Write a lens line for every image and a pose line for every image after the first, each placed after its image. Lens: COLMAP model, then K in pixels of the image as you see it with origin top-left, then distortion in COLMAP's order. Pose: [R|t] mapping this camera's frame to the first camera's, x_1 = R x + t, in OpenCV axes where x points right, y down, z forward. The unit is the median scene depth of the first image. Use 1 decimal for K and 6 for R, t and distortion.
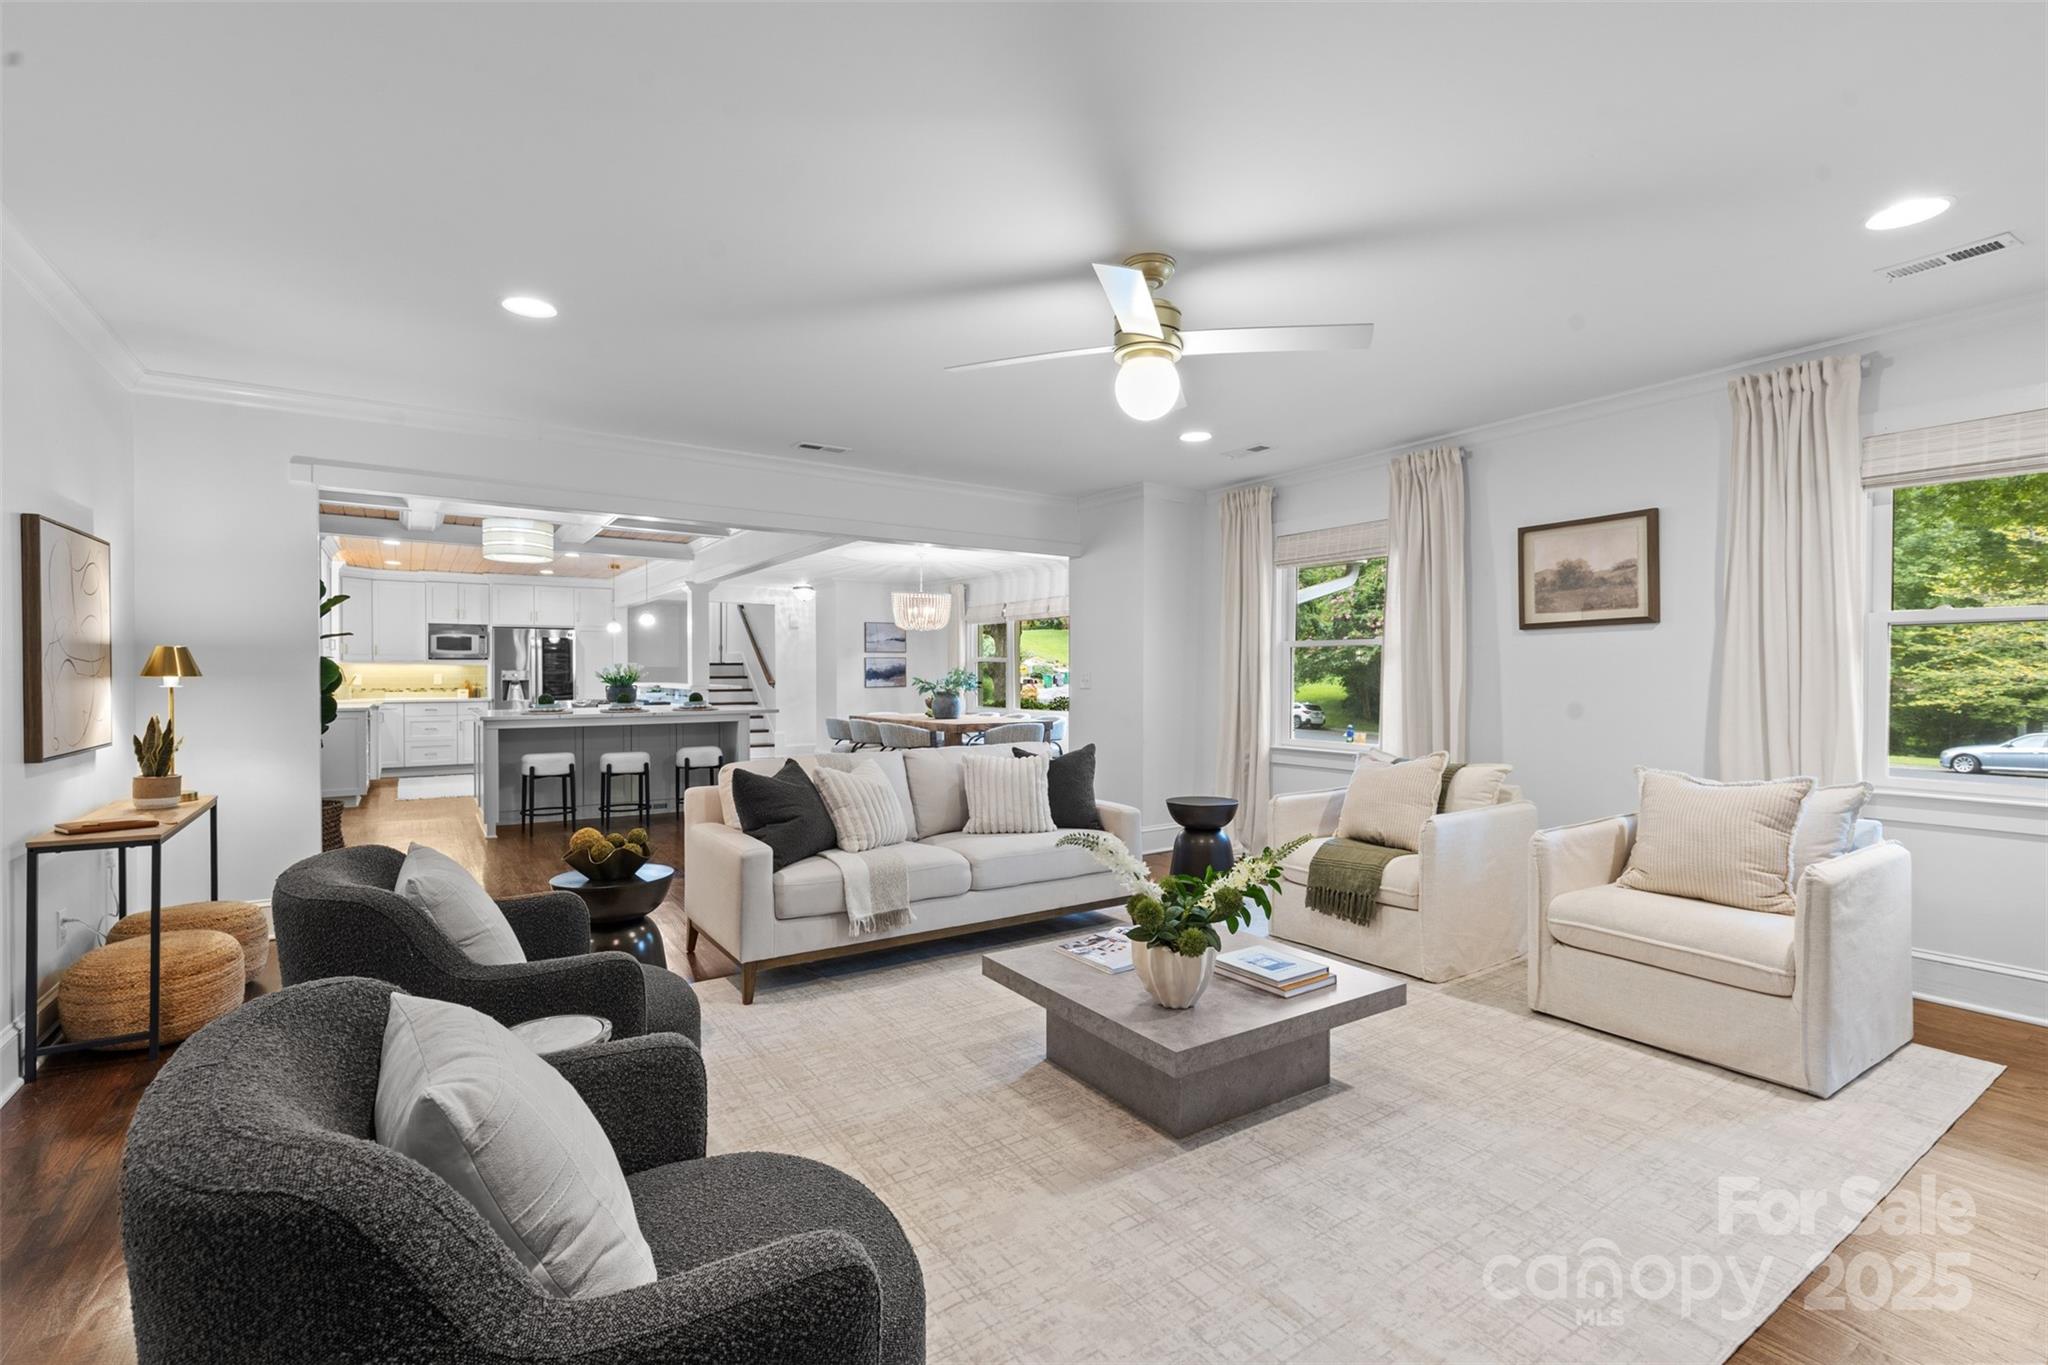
lens RADIAL K [[920.6, 0, 1021.1], [0, 920.6, 687.9], [0, 0, 1]] dist [0.005144, 0.000414]
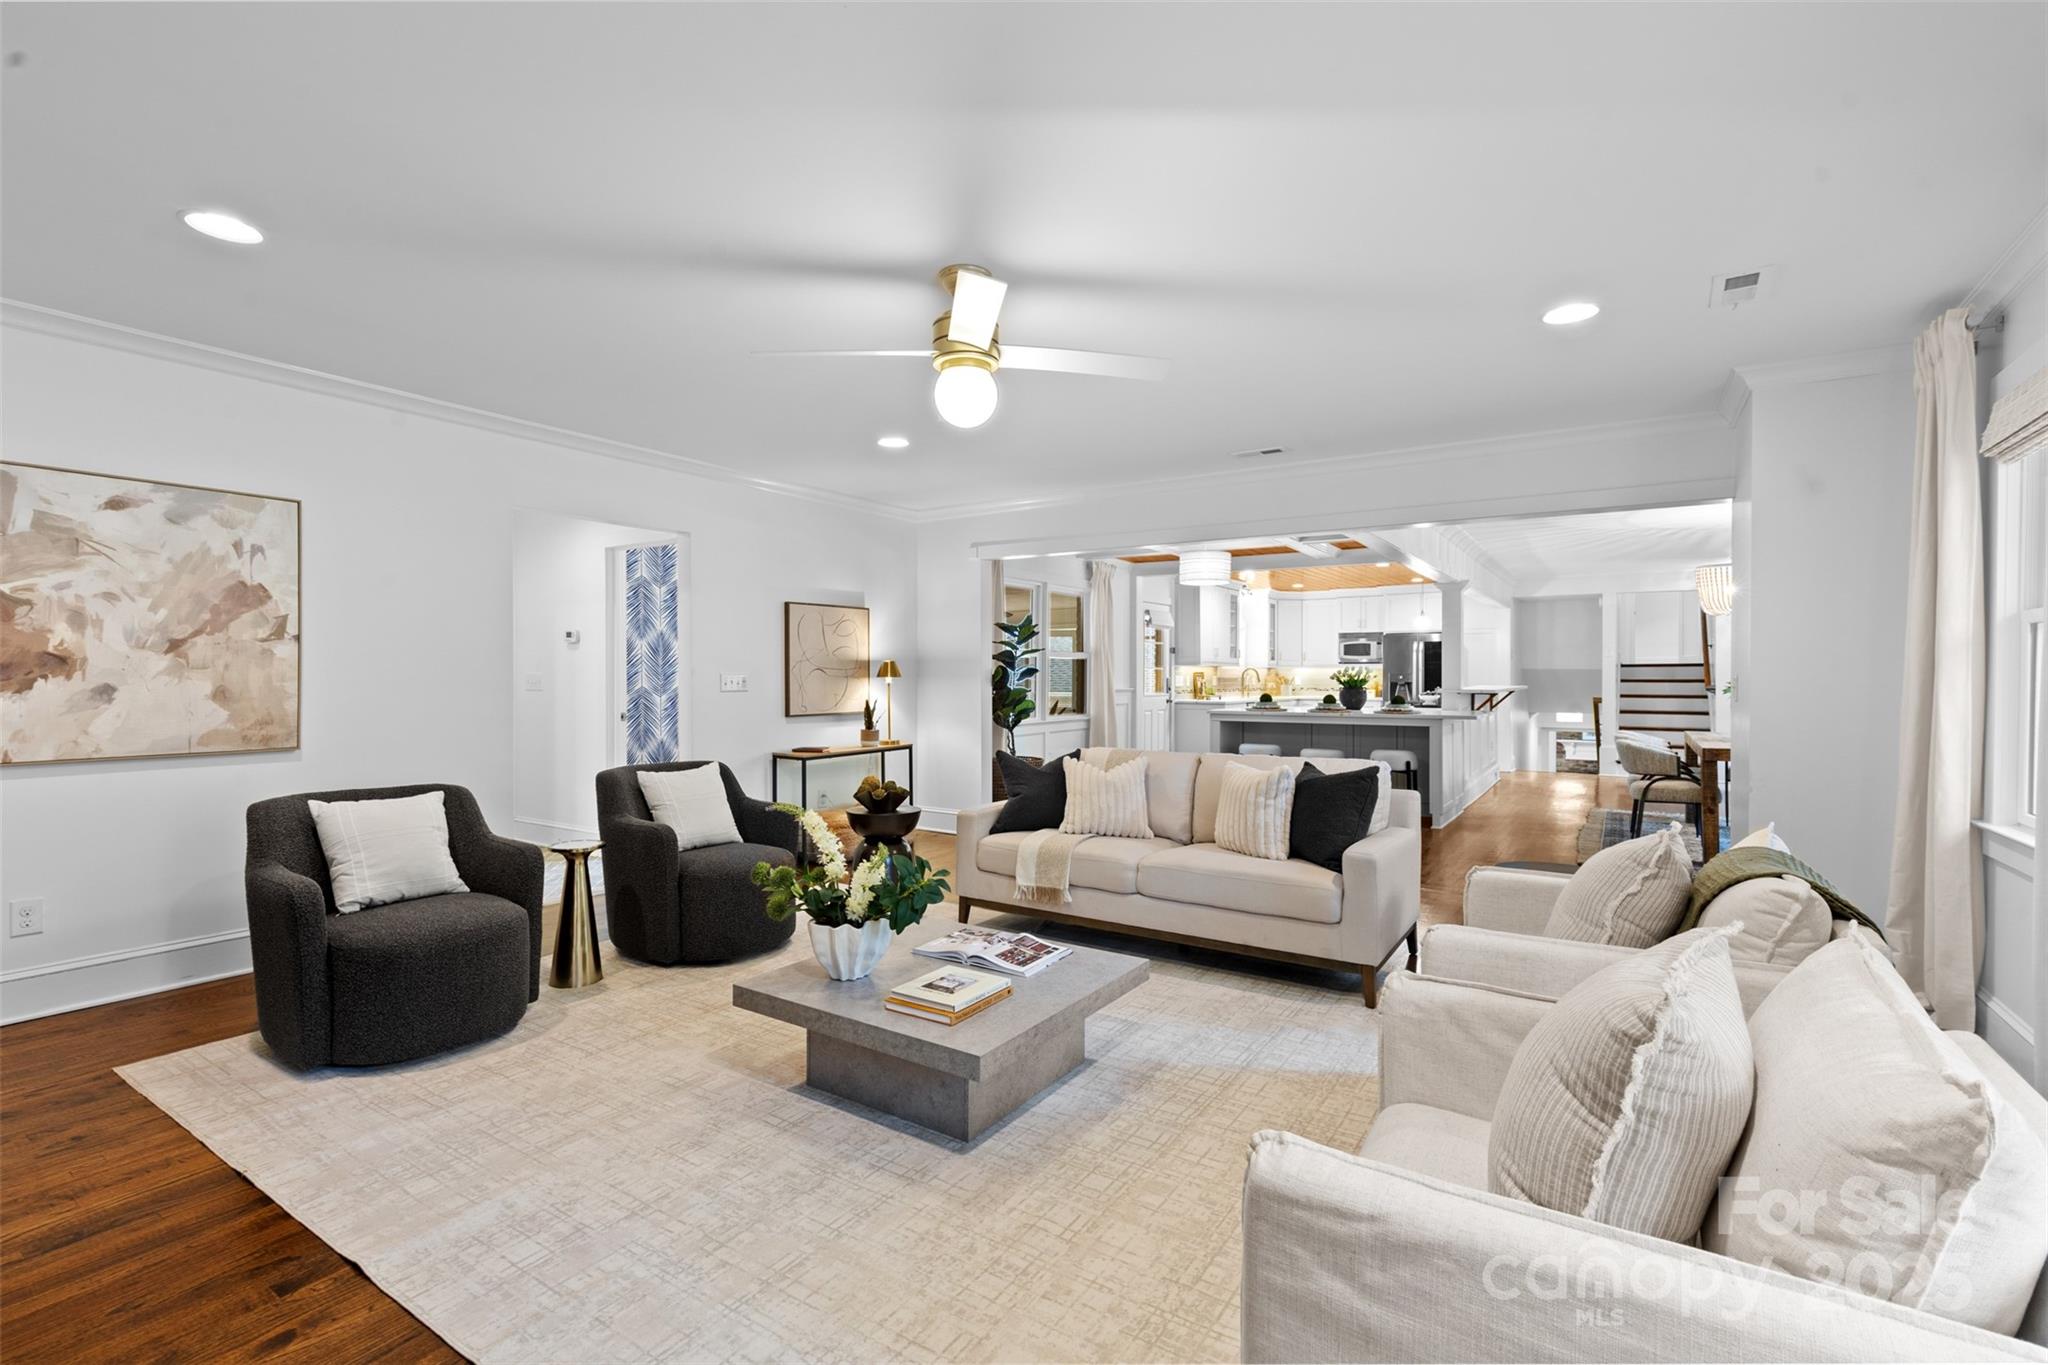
lens RADIAL K [[920.6, 0, 1023.9], [0, 920.6, 679.5], [0, 0, 1]] dist [0.005144, 0.000414]
pose [[0.384197, 0.004850, -0.923239, 1.131651], [-0.014779, 0.999890, -0.000897, -0.012963], [0.923133, 0.013989, 0.384226, 0.684979]]
